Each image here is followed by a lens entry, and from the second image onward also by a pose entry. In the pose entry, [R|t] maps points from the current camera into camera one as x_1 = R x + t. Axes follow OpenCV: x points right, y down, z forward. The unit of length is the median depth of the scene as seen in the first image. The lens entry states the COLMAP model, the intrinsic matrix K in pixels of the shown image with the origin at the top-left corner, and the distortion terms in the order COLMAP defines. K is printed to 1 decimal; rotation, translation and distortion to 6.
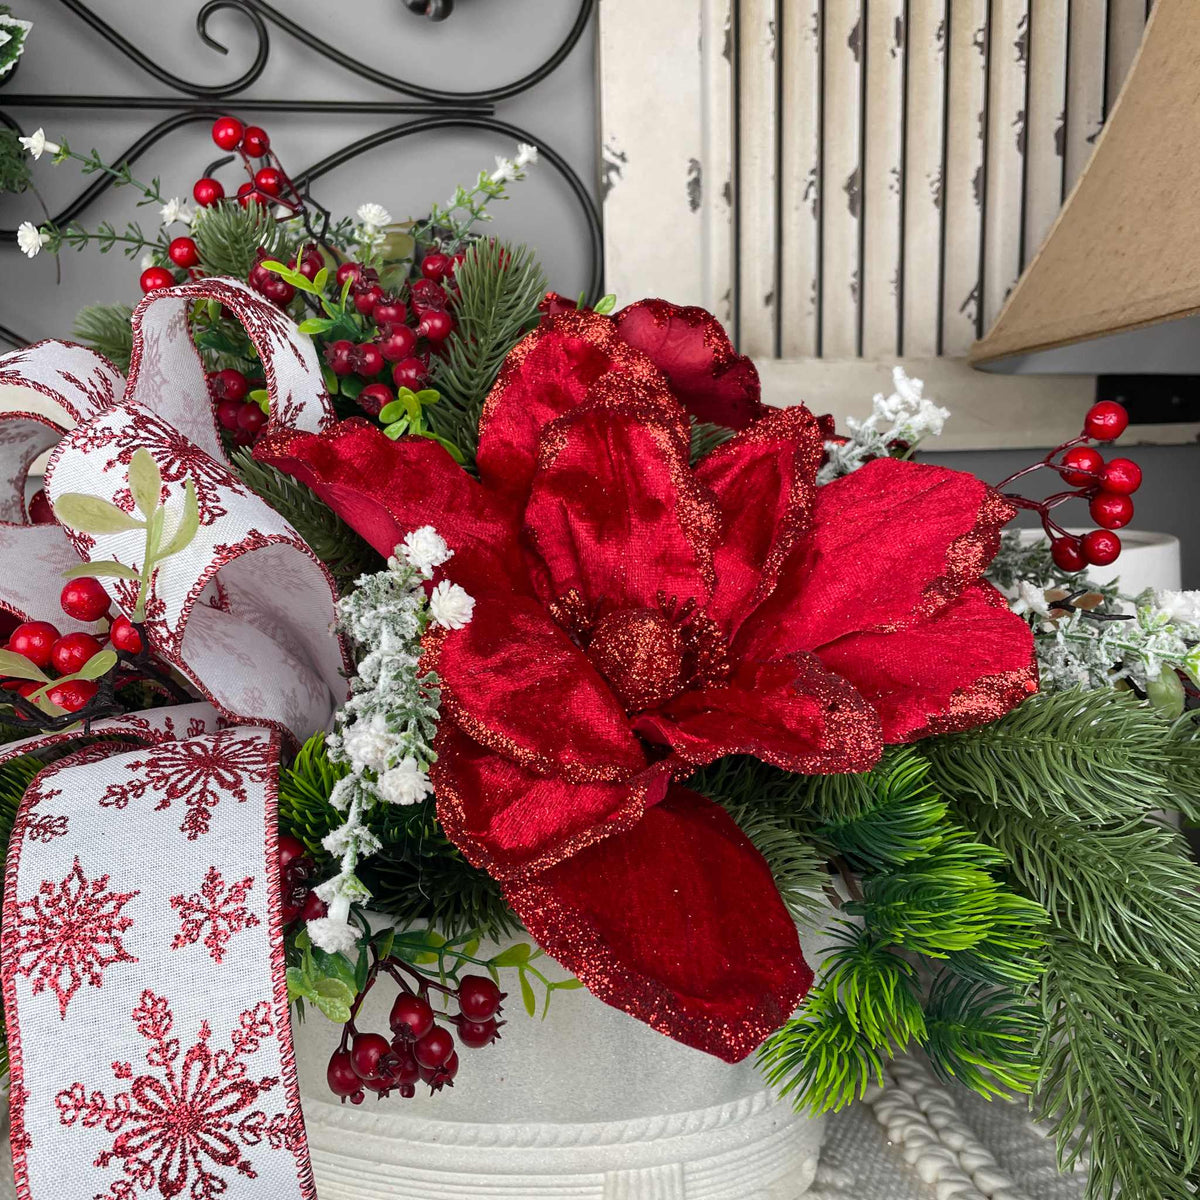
lens RADIAL K [[1226.4, 0, 601.9], [0, 1226.4, 586.1], [0, 0, 1]] dist [0.029676, 0.000000]
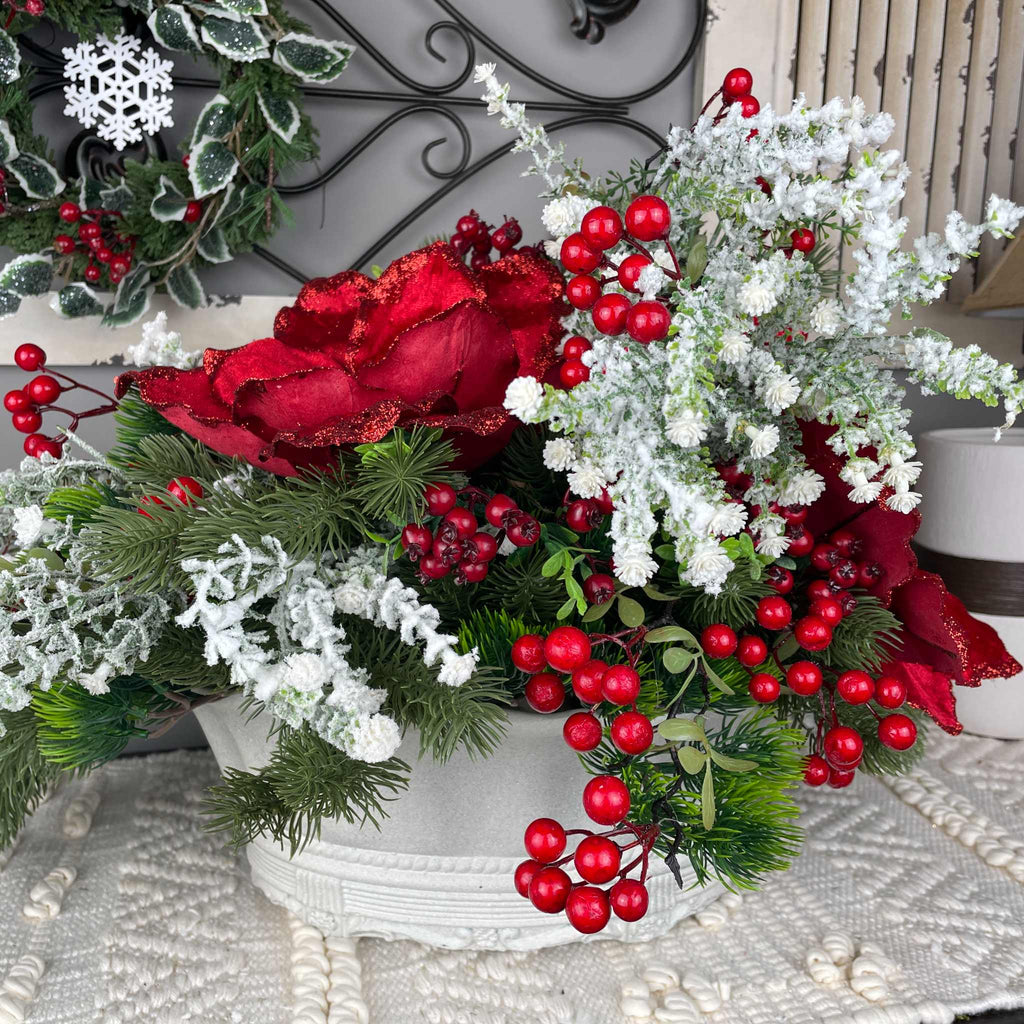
lens RADIAL K [[1046.5, 0, 530.6], [0, 1046.5, 502.5], [0, 0, 1]] dist [0.029676, 0.000000]
pose [[0.997144, 0.026000, 0.070913, -0.446370], [-0.029227, 0.998566, 0.044843, 0.002856], [-0.069645, -0.046788, 0.996474, -0.310370]]
